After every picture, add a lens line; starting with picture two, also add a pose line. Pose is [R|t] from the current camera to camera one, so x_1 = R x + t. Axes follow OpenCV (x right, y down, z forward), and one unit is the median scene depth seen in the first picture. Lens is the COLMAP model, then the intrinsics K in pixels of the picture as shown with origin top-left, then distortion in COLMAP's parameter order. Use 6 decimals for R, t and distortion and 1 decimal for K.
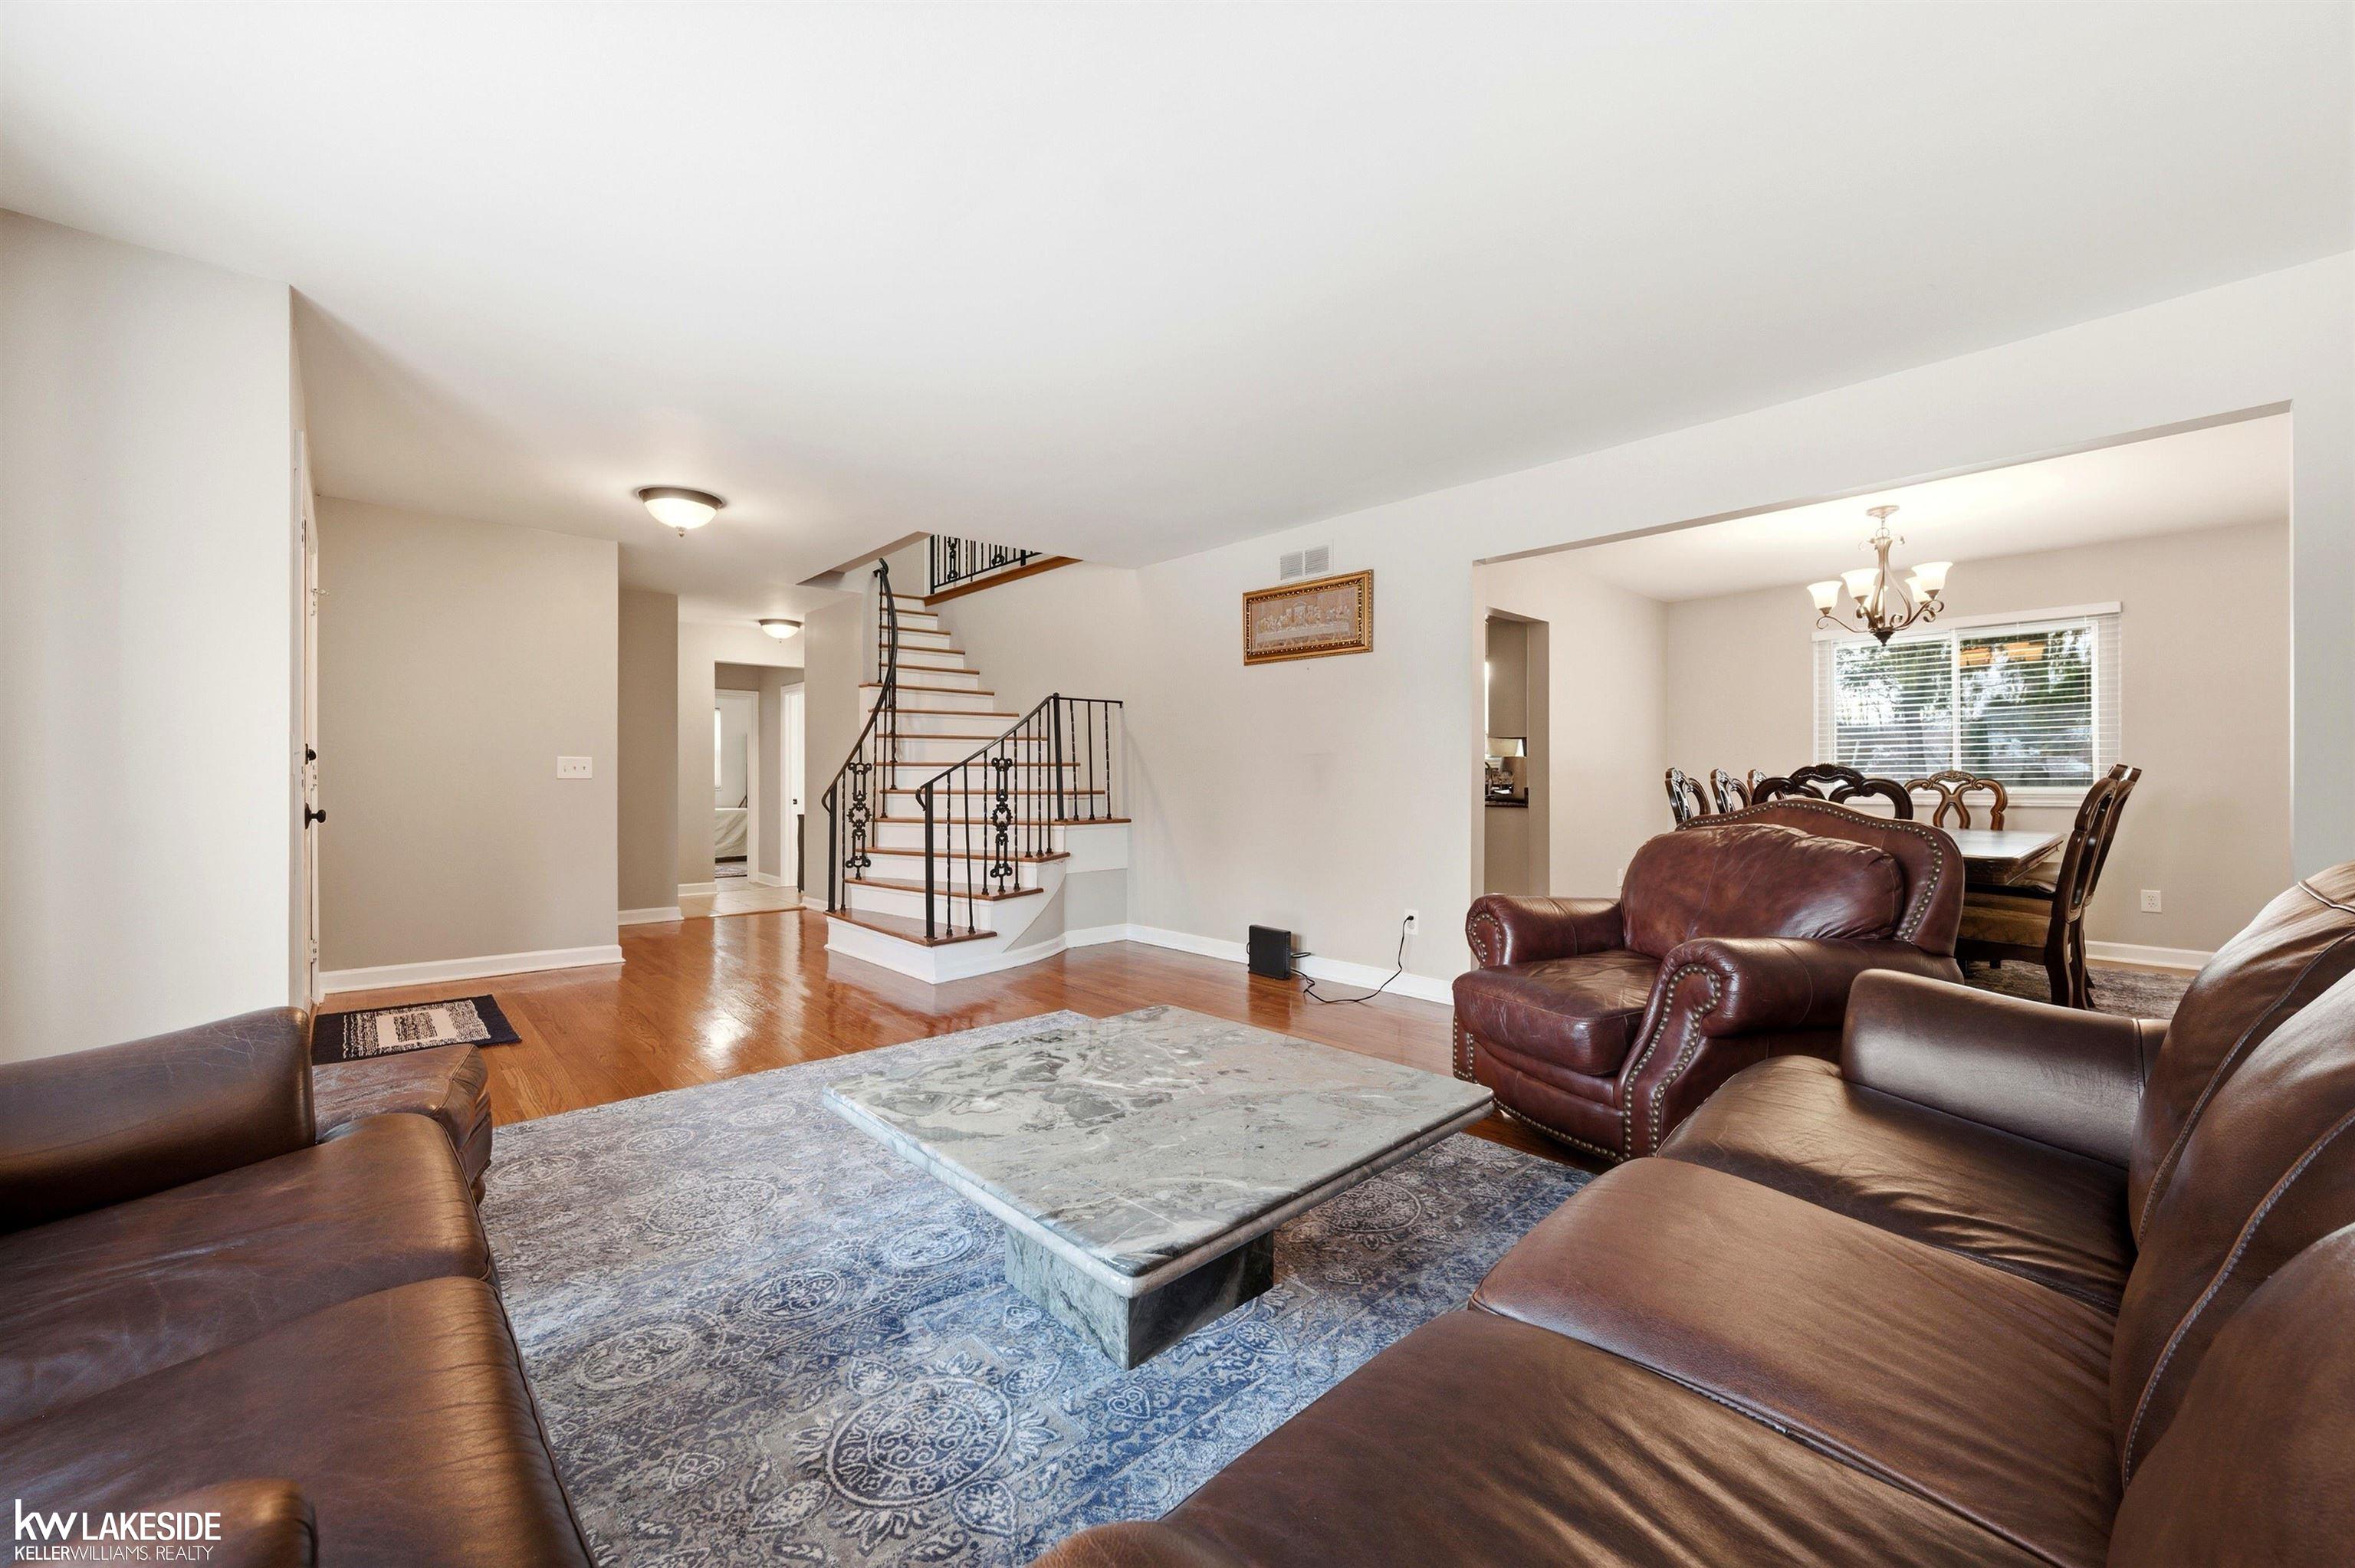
lens RADIAL K [[940.3, 0, 1171.0], [0, 940.3, 777.4], [0, 0, 1]] dist [-0.001534, -0.000130]
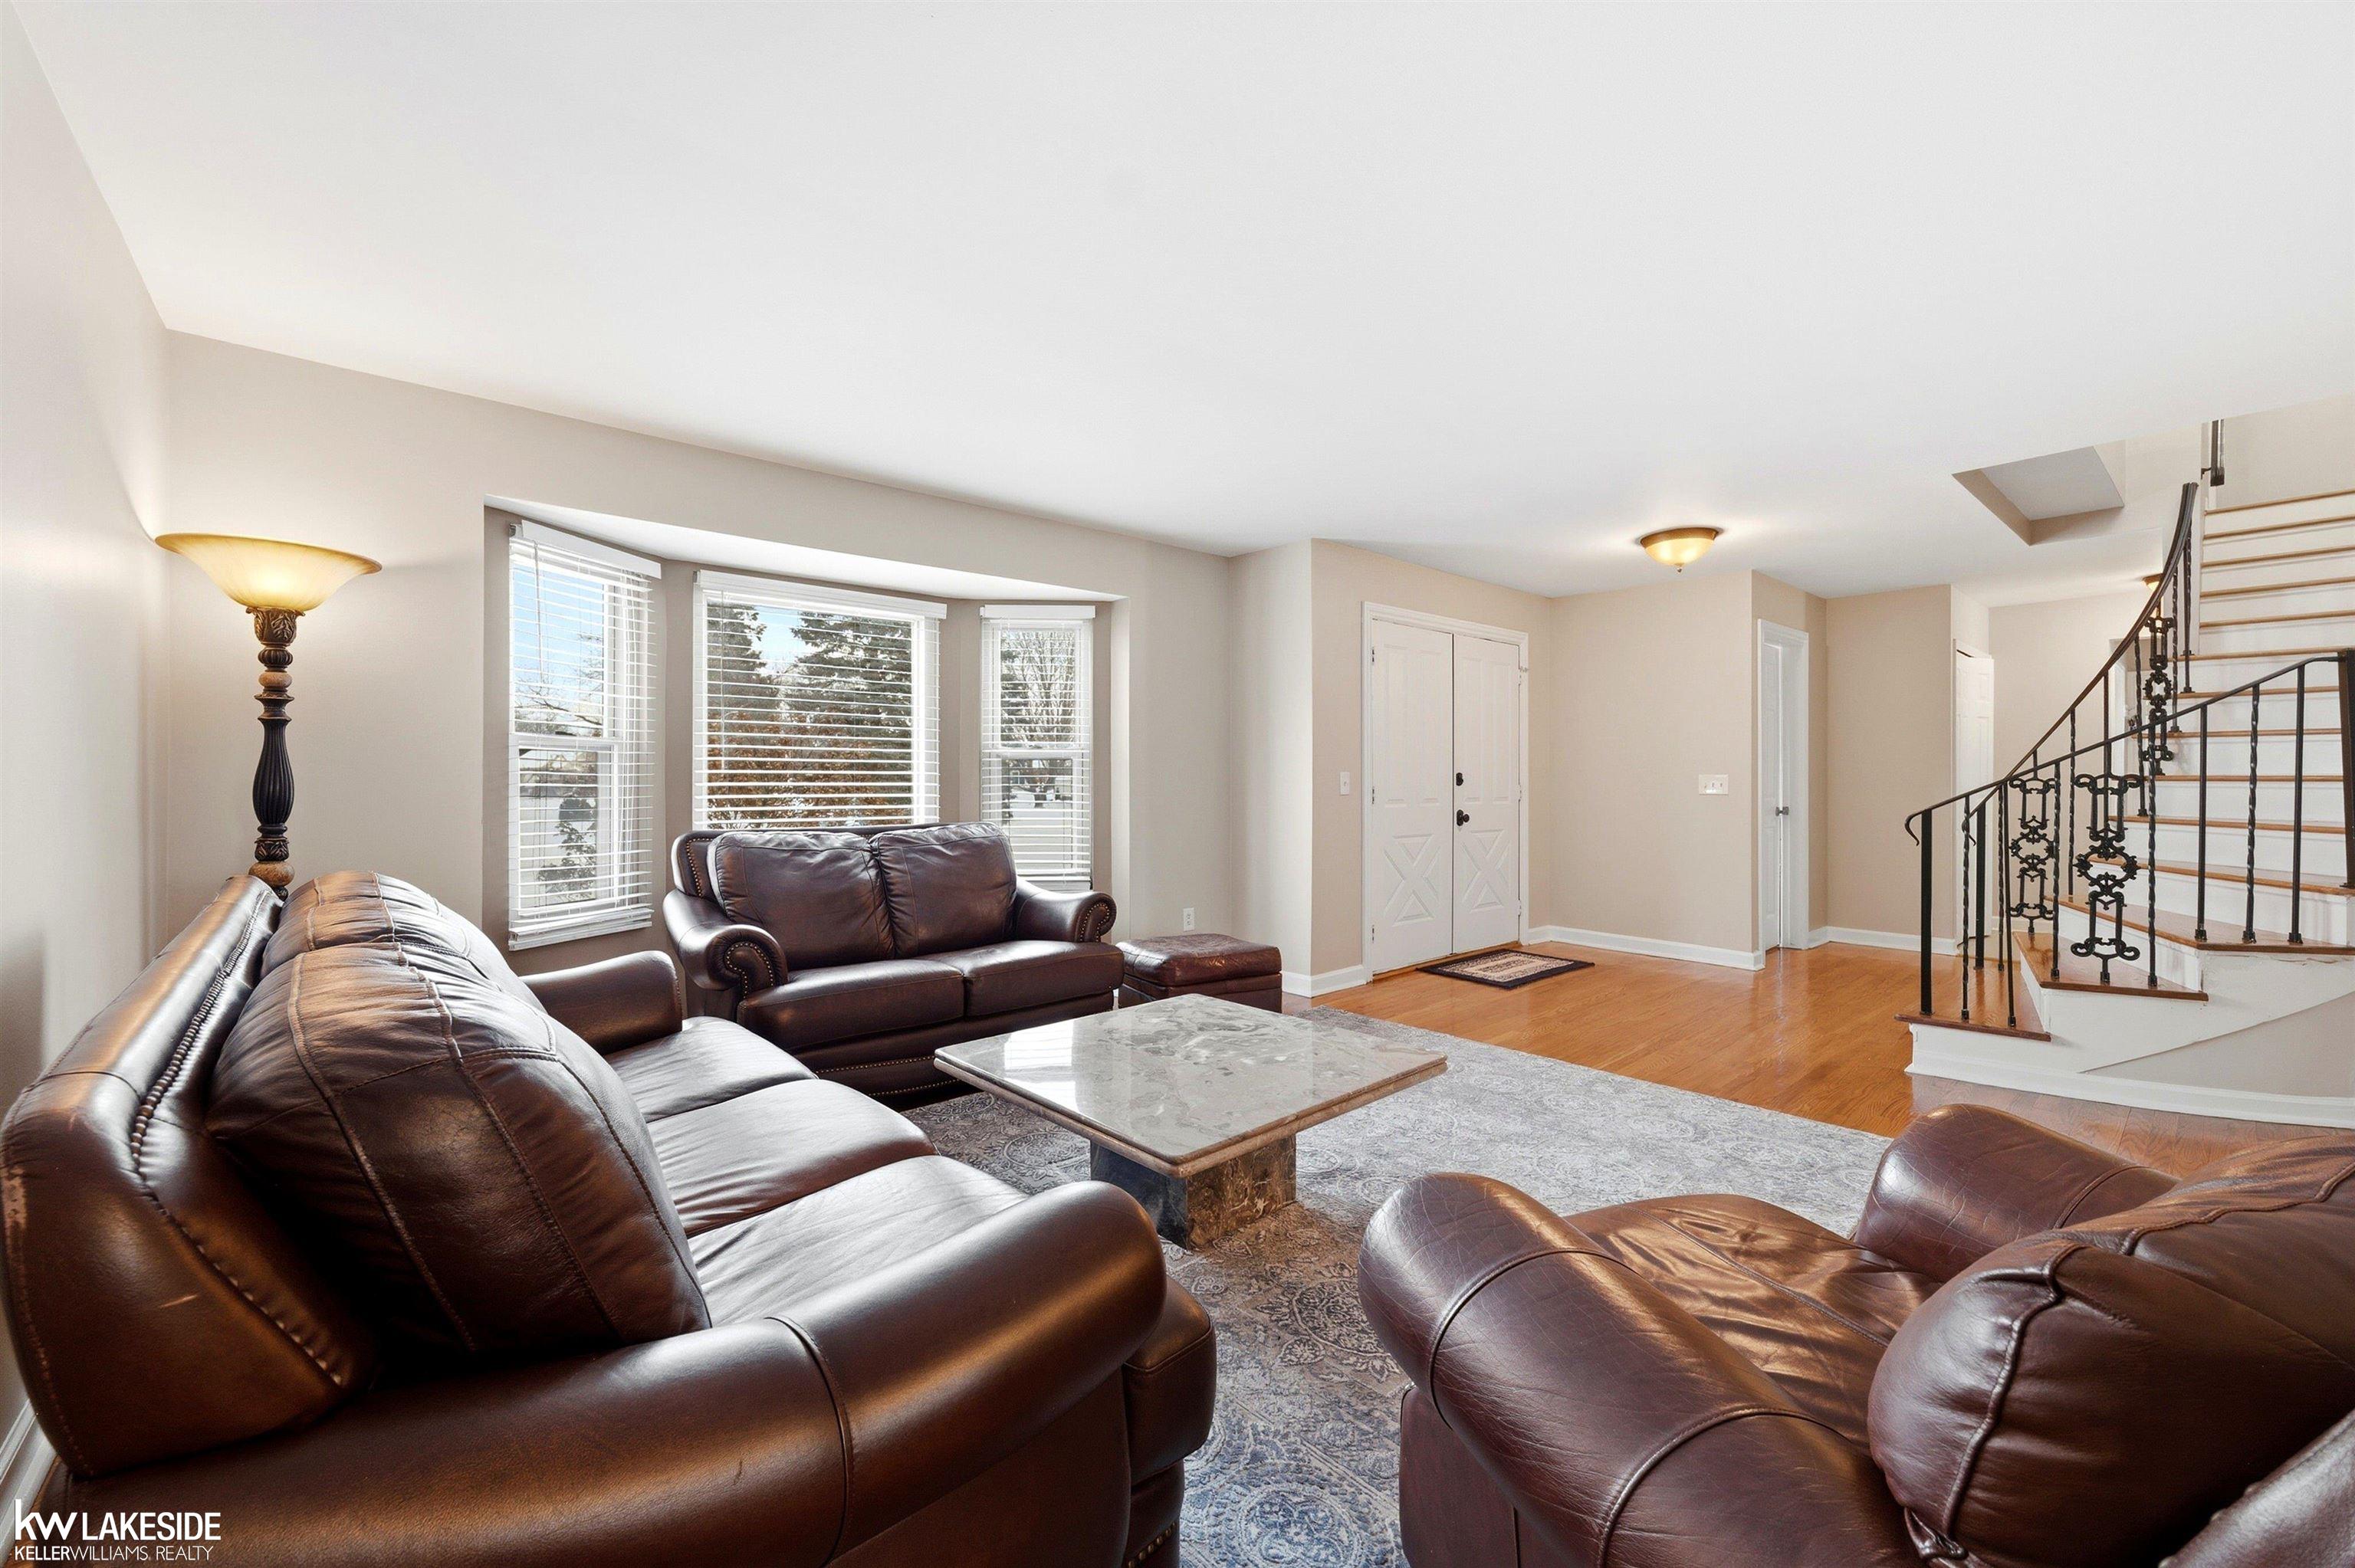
lens RADIAL K [[940.3, 0, 1171.0], [0, 940.3, 777.4], [0, 0, 1]] dist [-0.001534, -0.000130]
pose [[-0.009169, 0.001257, -0.999957, 0.537472], [-0.001407, 0.999998, 0.001270, -0.020699], [0.999957, 0.001419, -0.009167, 0.418110]]
